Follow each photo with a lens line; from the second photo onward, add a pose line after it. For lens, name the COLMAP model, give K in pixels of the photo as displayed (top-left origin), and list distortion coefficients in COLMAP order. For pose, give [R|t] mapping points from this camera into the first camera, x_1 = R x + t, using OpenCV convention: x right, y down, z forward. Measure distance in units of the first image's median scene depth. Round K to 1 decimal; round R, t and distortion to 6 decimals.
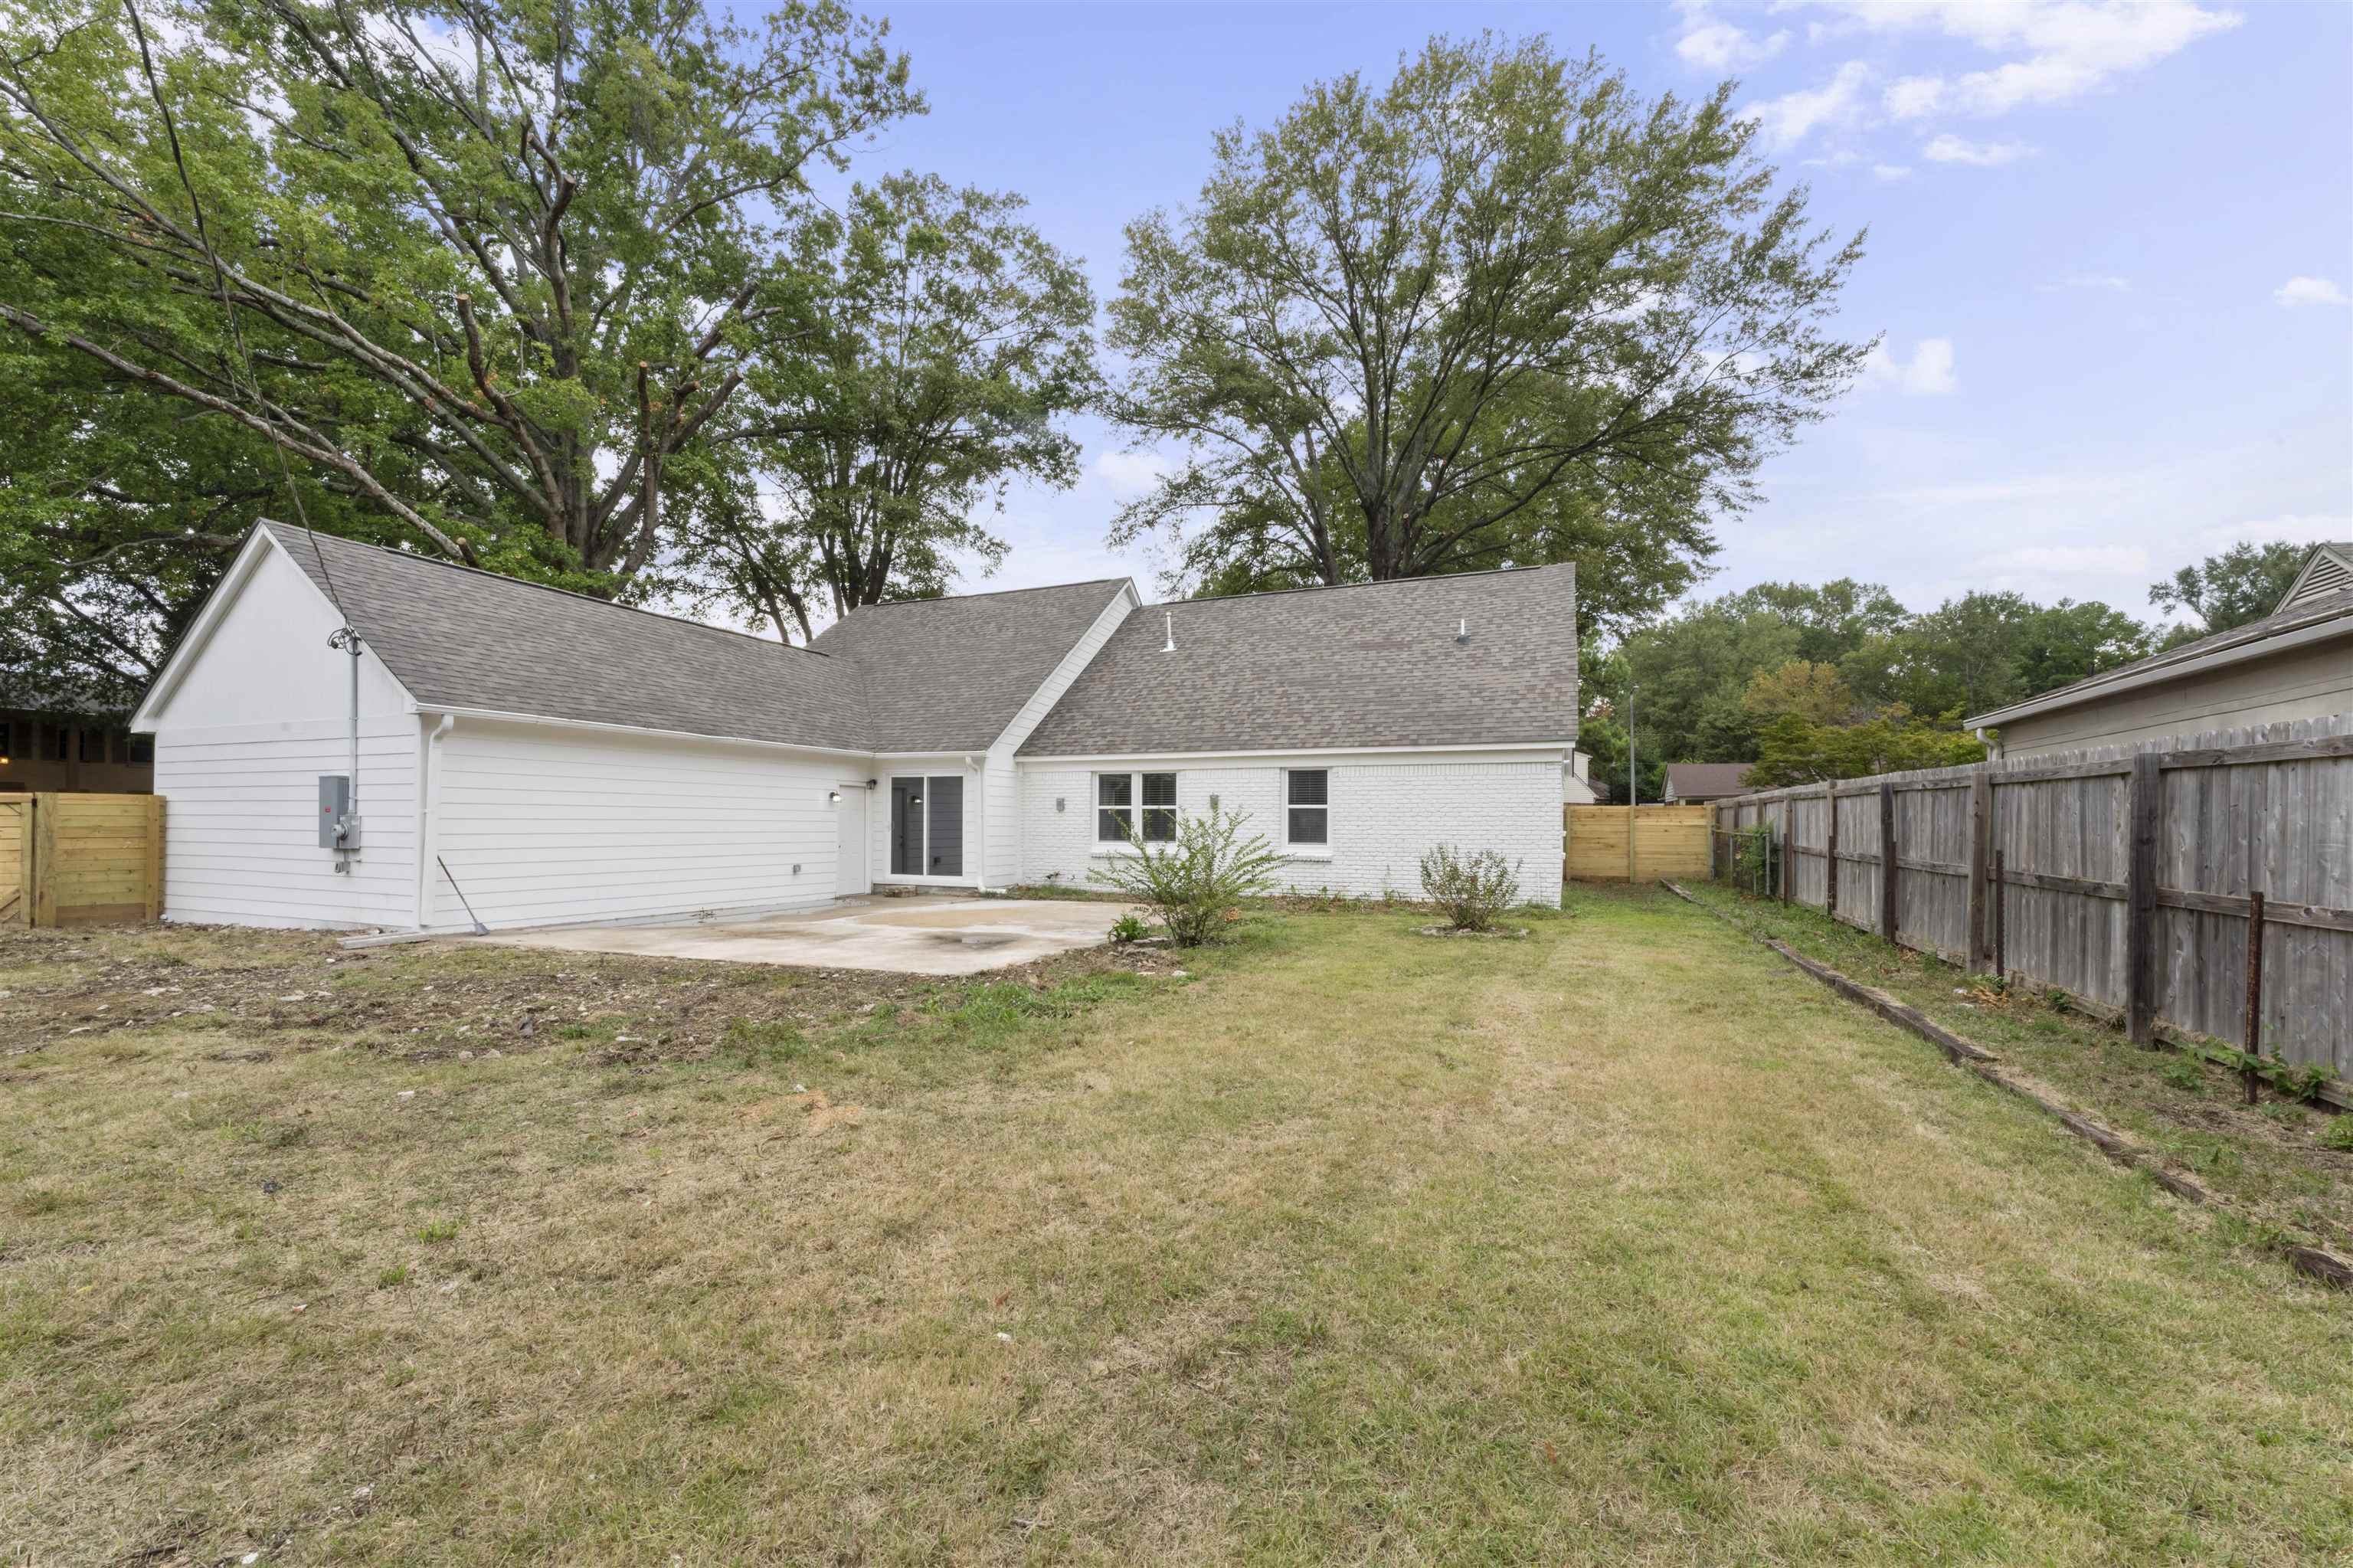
lens RADIAL K [[947.6, 0, 1177.1], [0, 947.6, 826.7], [0, 0, 1]] dist [0.000002, -0.000075]
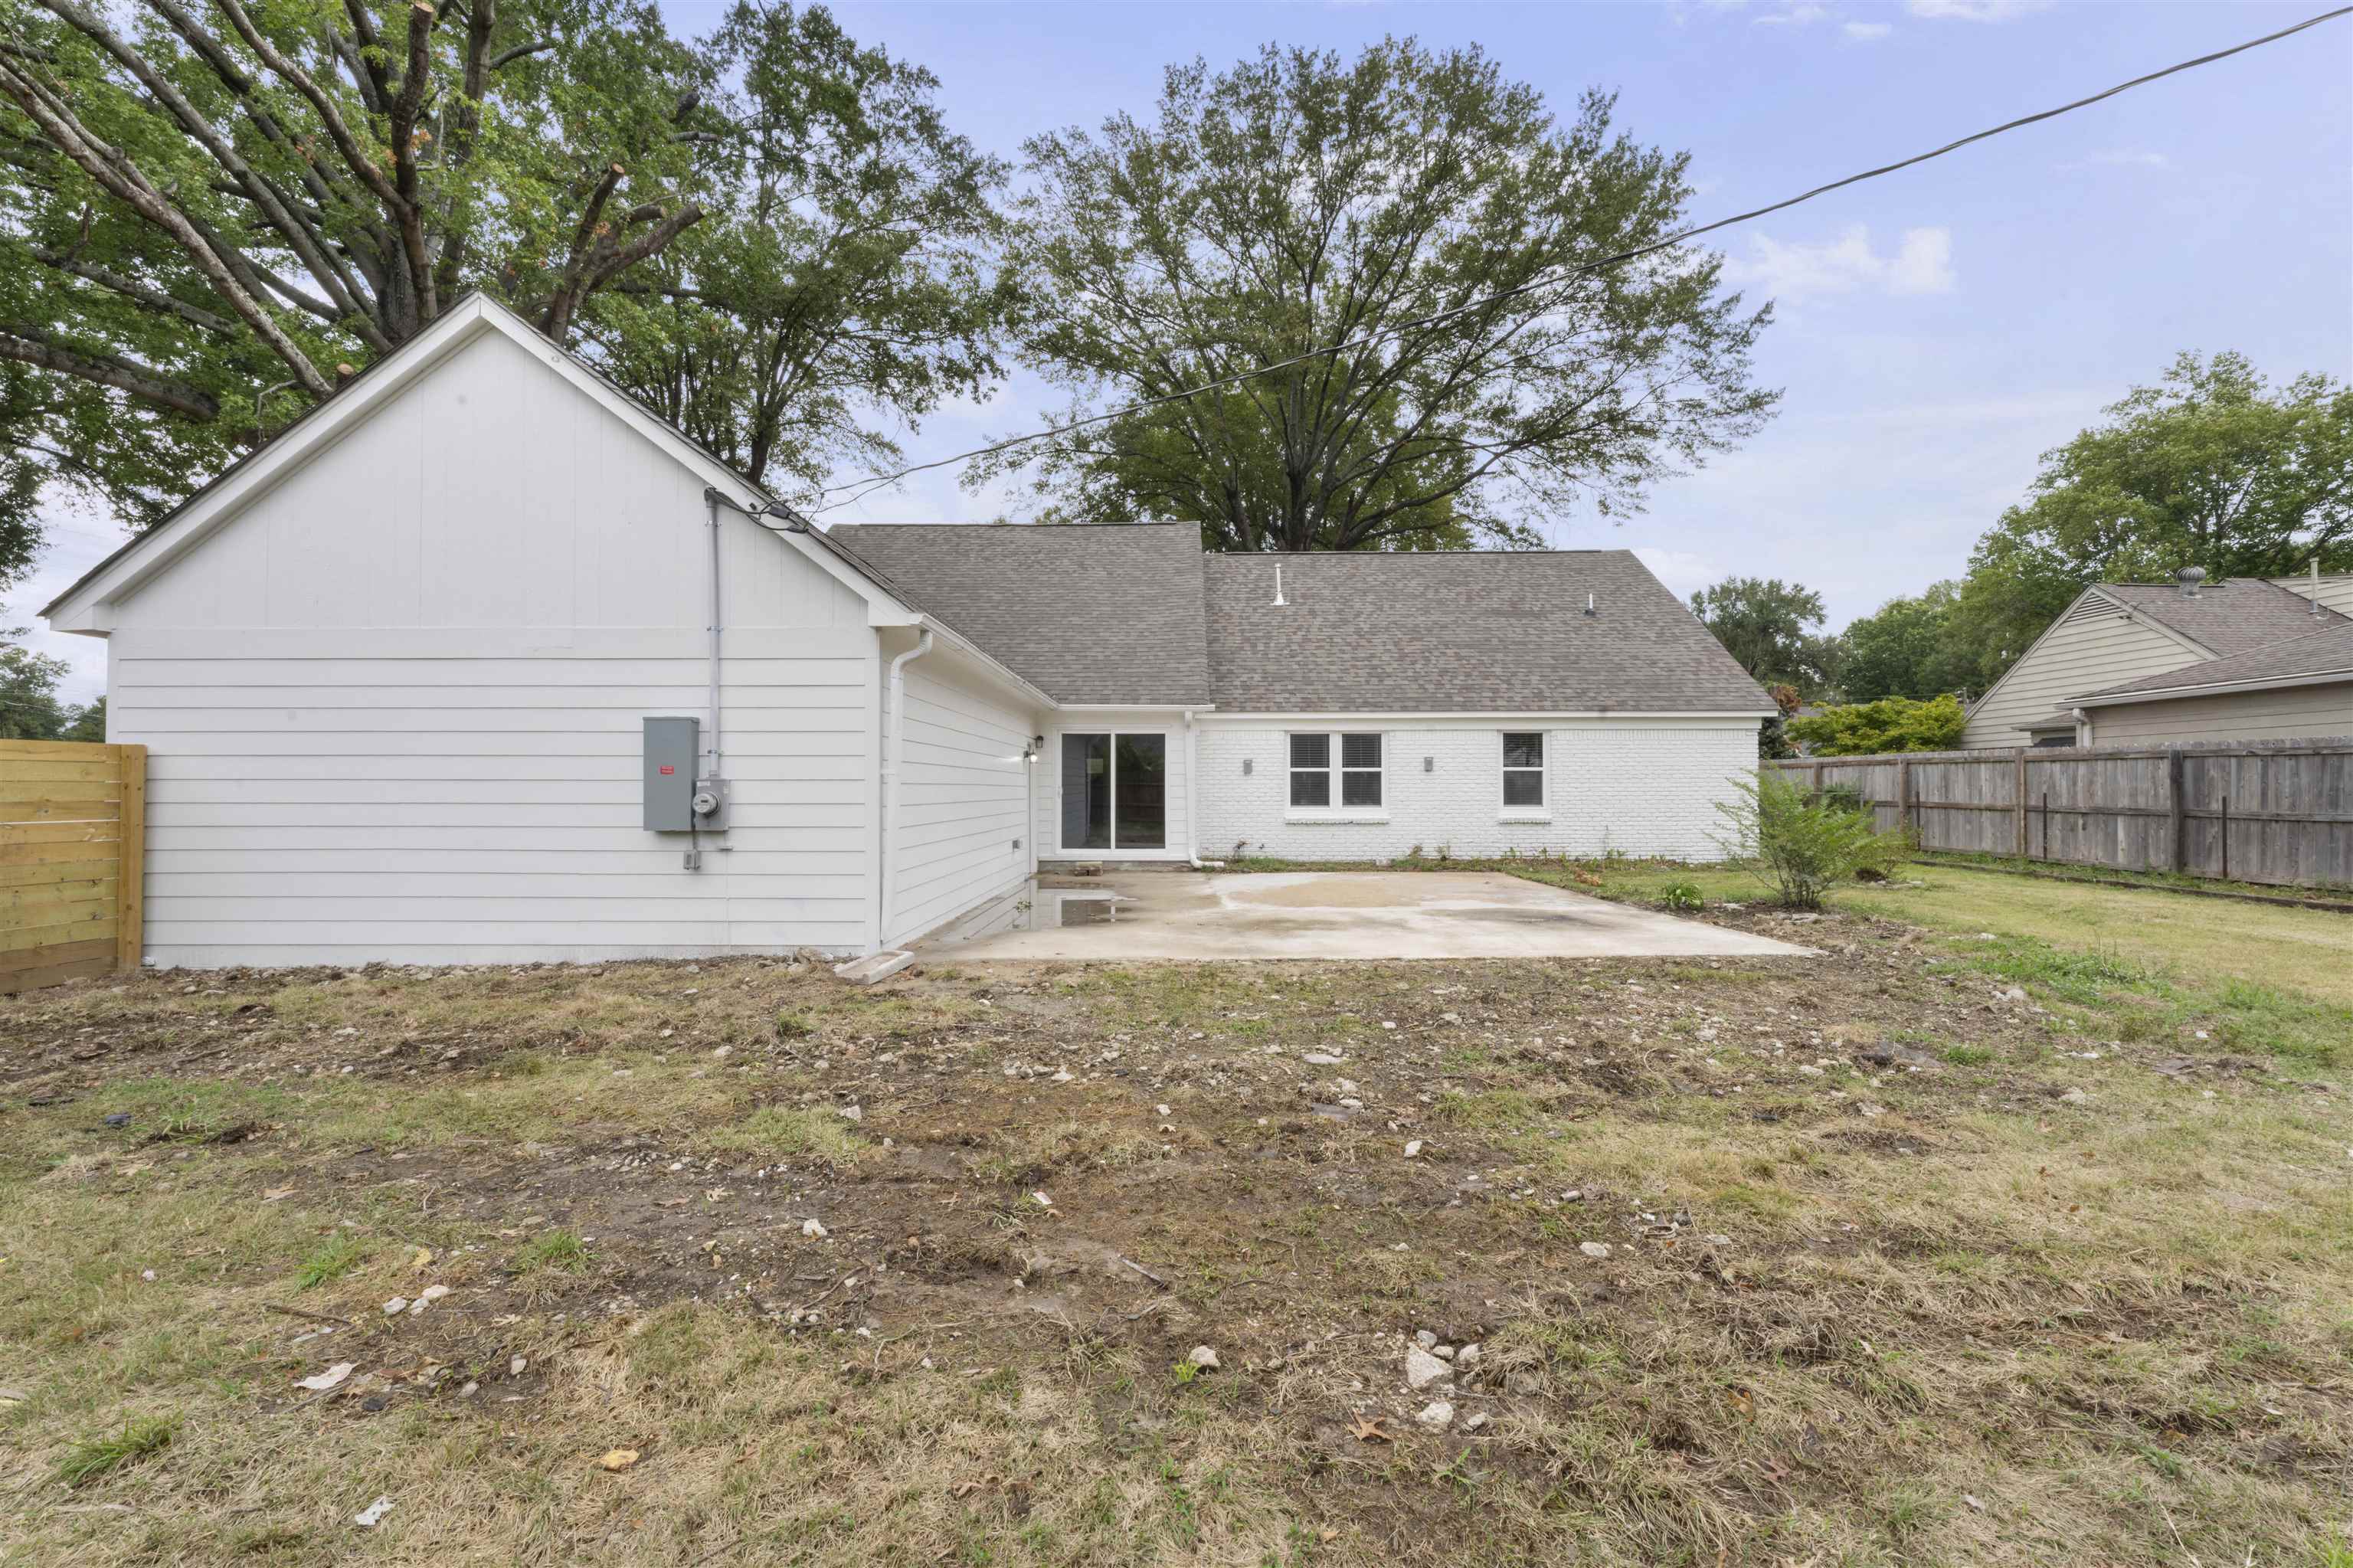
lens RADIAL K [[947.4, 0, 1176.1], [0, 947.4, 777.6], [0, 0, 1]] dist [0.001780, -0.000060]
pose [[0.927800, -0.001177, 0.373076, -0.538082], [0.005956, 0.999914, -0.011658, -0.002432], [-0.373031, 0.013038, 0.927727, 0.189612]]
